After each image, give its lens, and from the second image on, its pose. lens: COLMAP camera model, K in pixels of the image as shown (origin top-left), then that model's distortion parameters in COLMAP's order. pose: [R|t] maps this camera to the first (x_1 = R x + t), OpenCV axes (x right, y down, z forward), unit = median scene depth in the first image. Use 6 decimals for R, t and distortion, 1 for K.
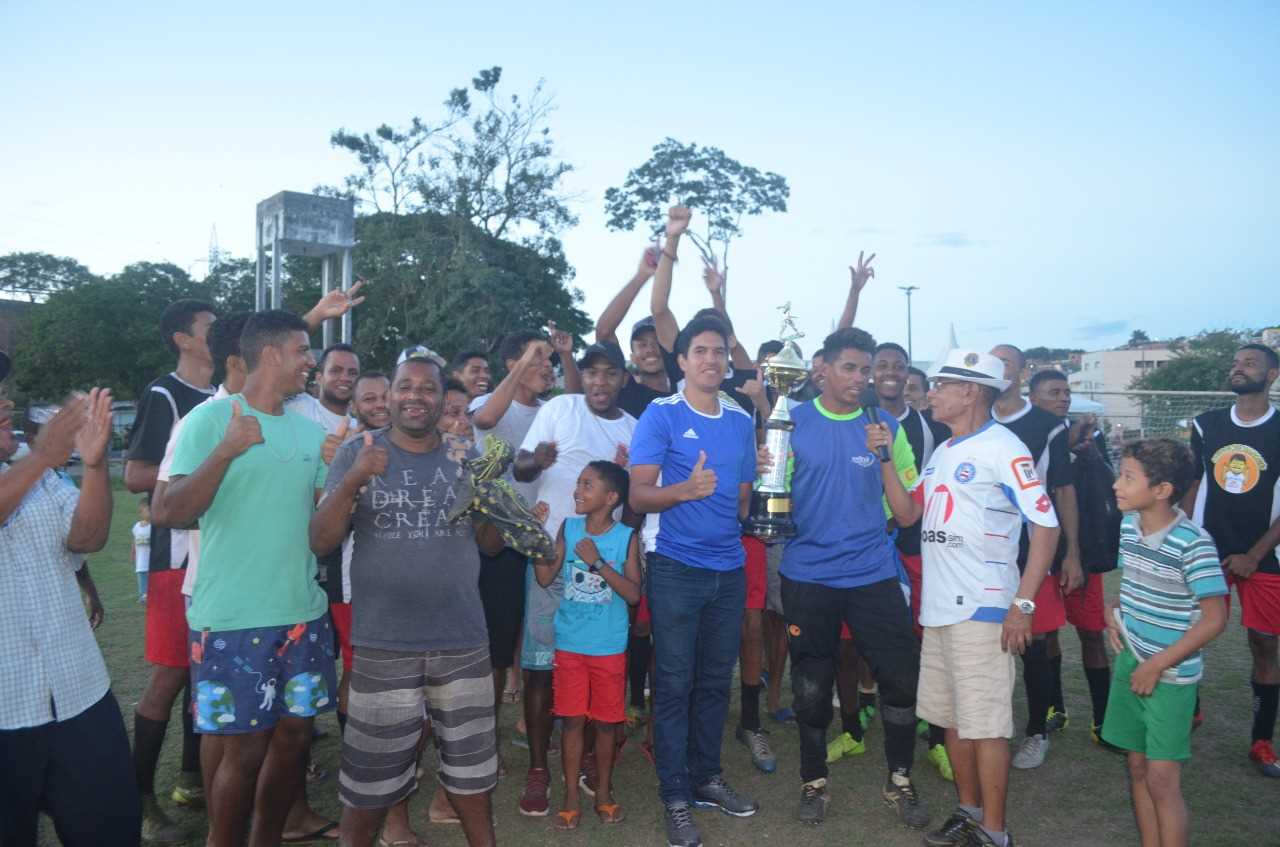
lens RADIAL K [[1001.0, 0, 648.0], [0, 1001.0, 439.7], [0, 0, 1]] dist [-0.083886, 0.019617]
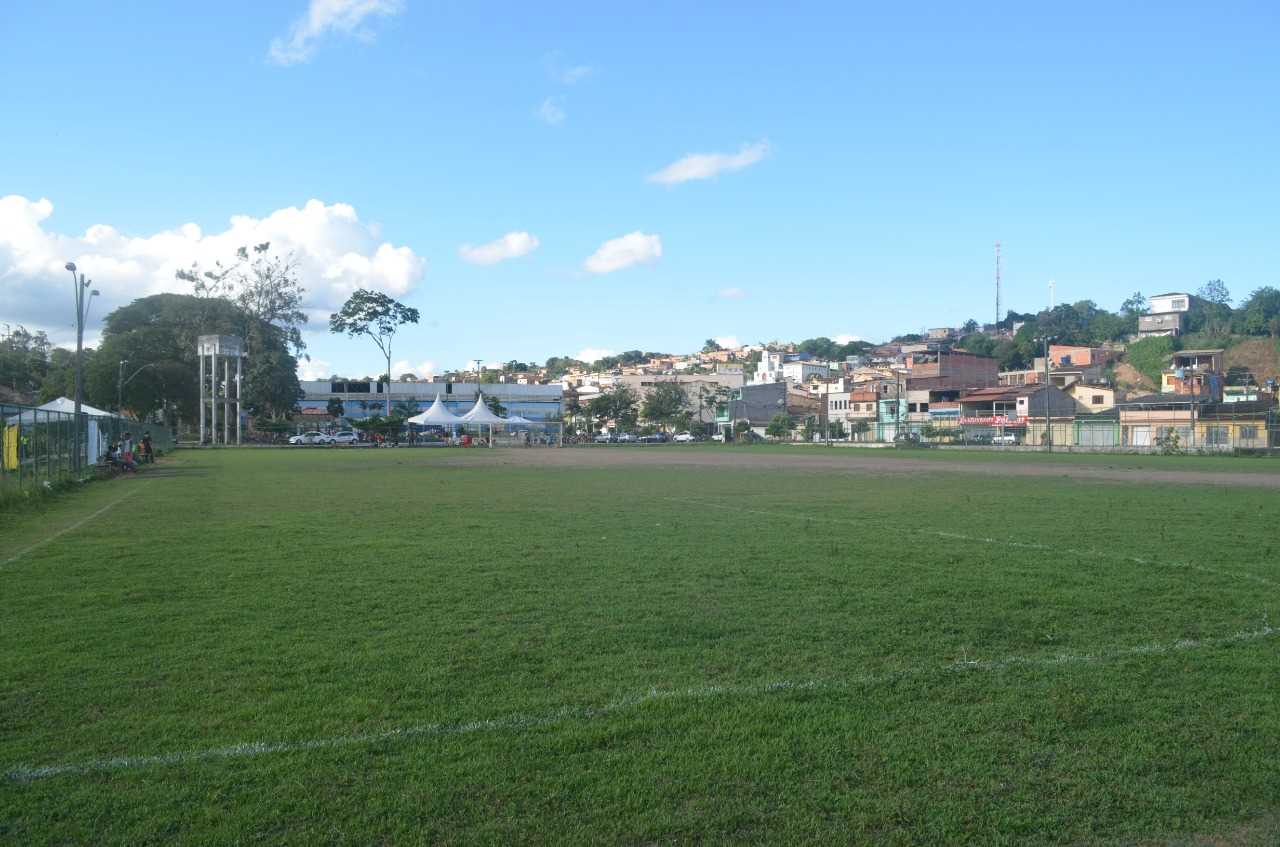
lens RADIAL K [[1032.7, 0, 615.8], [0, 1032.7, 455.5], [0, 0, 1]] dist [-0.069288, -0.010453]
pose [[0.943639, -0.011003, 0.330793, -0.181217], [0.003640, 0.999732, 0.022870, -0.003248], [-0.330956, -0.020377, 0.943426, -1.136362]]
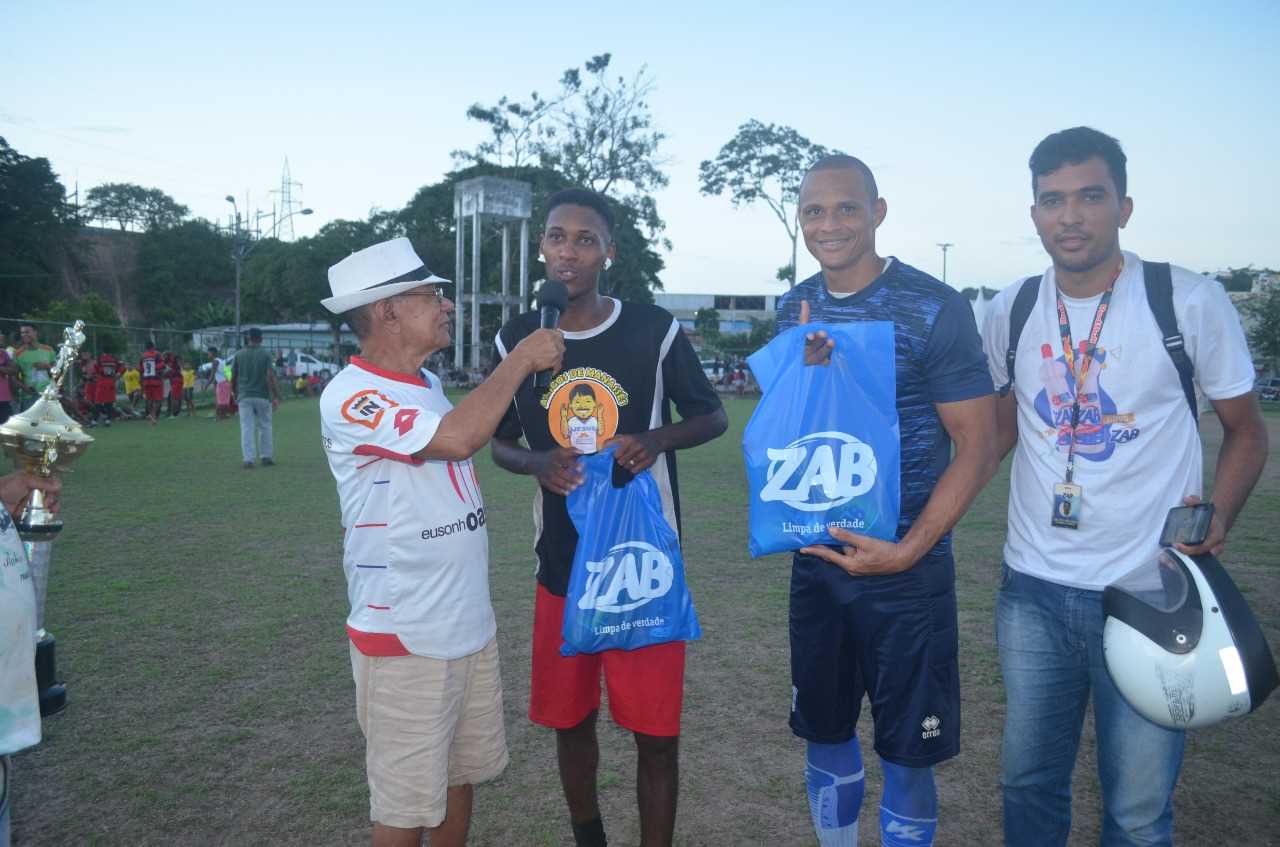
lens RADIAL K [[1001.0, 0, 640.1], [0, 1001.0, 442.9], [0, 0, 1]] dist [-0.083886, 0.019617]
pose [[0.999534, 0.018446, -0.024311, -0.076651], [-0.016477, 0.996752, 0.078833, -0.001354], [0.025686, -0.078395, 0.996591, -0.235592]]
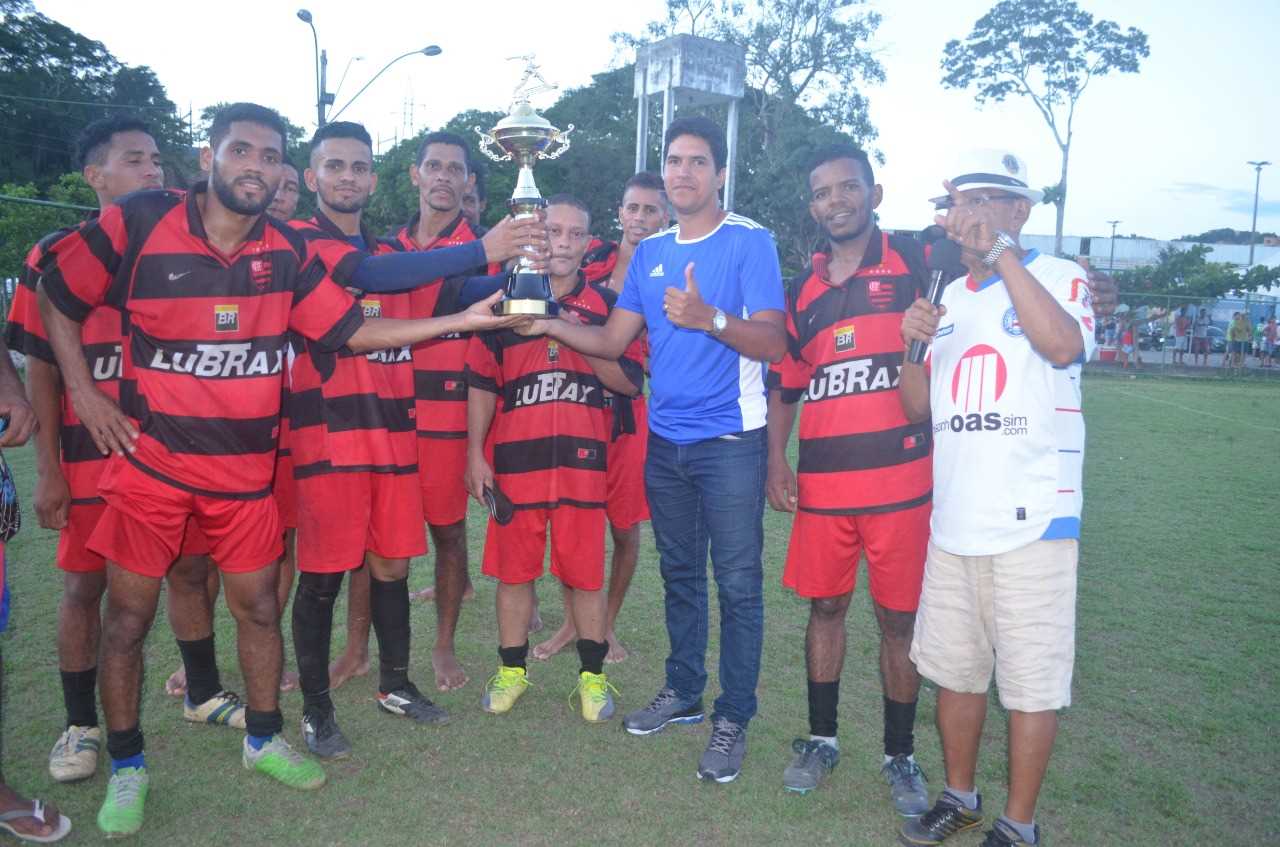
lens RADIAL K [[1001.0, 0, 646.8], [0, 1001.0, 444.1], [0, 0, 1]] dist [-0.083886, 0.019617]
pose [[0.990285, 0.057012, -0.126825, -0.170328], [-0.039019, 0.989371, 0.140078, -0.000051], [0.133463, -0.133769, 0.981985, 0.023039]]
